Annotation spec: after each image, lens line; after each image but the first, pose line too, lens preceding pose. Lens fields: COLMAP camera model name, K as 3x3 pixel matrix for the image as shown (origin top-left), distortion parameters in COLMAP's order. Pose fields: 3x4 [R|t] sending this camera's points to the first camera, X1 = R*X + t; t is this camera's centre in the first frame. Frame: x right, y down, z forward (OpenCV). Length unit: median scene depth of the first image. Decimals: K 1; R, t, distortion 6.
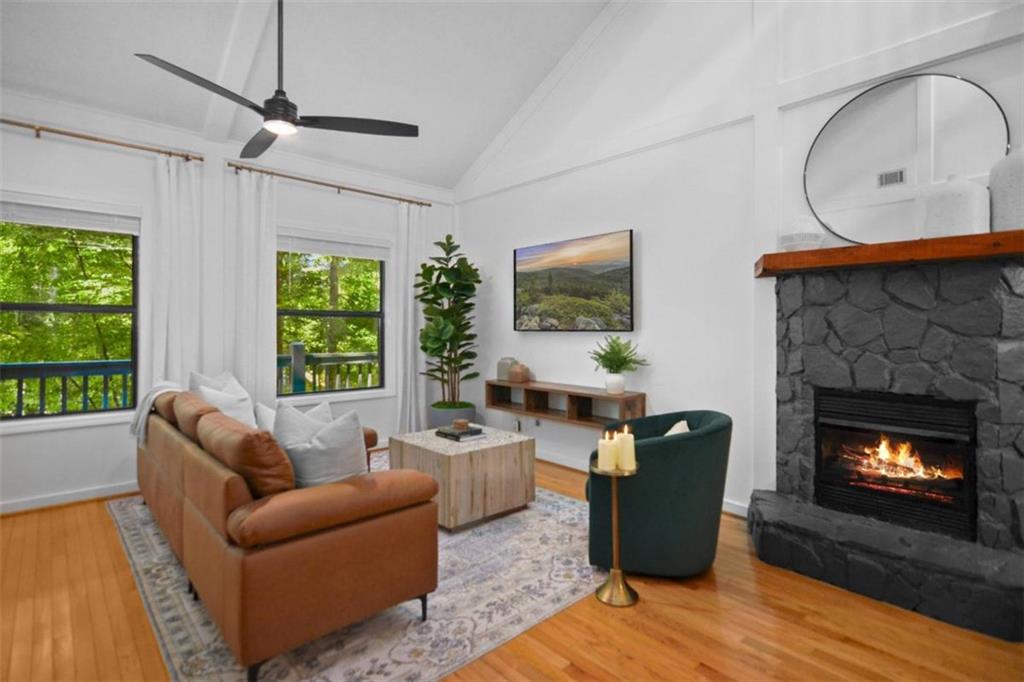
lens RADIAL K [[509.8, 0, 492.1], [0, 509.8, 331.5], [0, 0, 1]] dist [-0.000009, -0.000043]
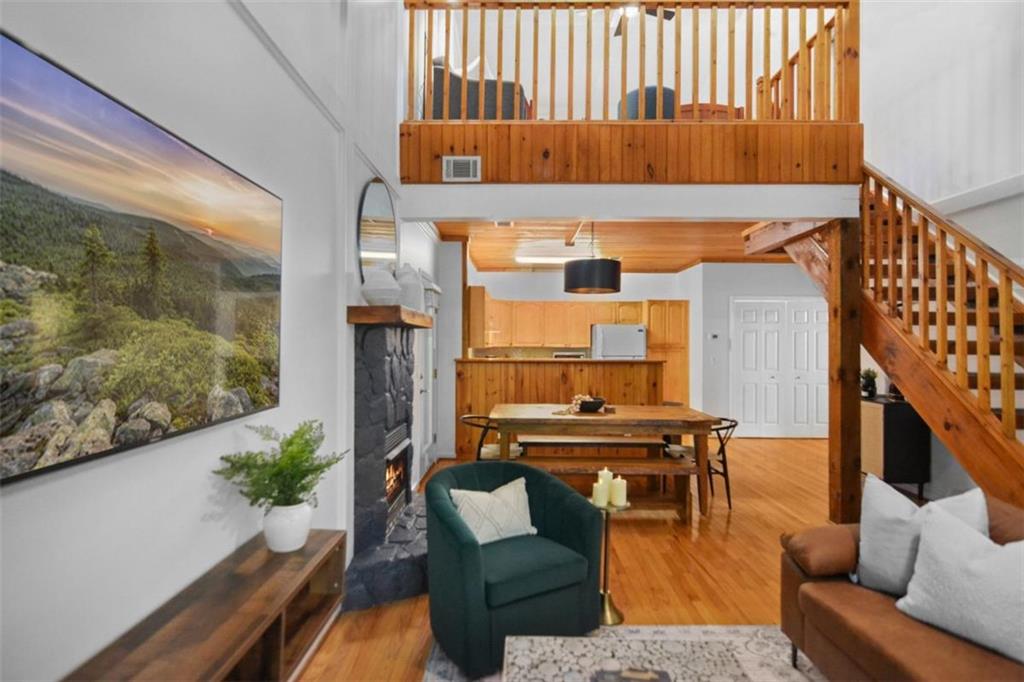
lens RADIAL K [[509.8, 0, 492.1], [0, 509.8, 331.5], [0, 0, 1]] dist [-0.000009, -0.000043]
pose [[-0.715578, 0.008984, 0.698475, -0.210340], [-0.008970, 0.999717, -0.022048, -0.059629], [-0.698476, -0.022042, -0.715294, 1.070873]]
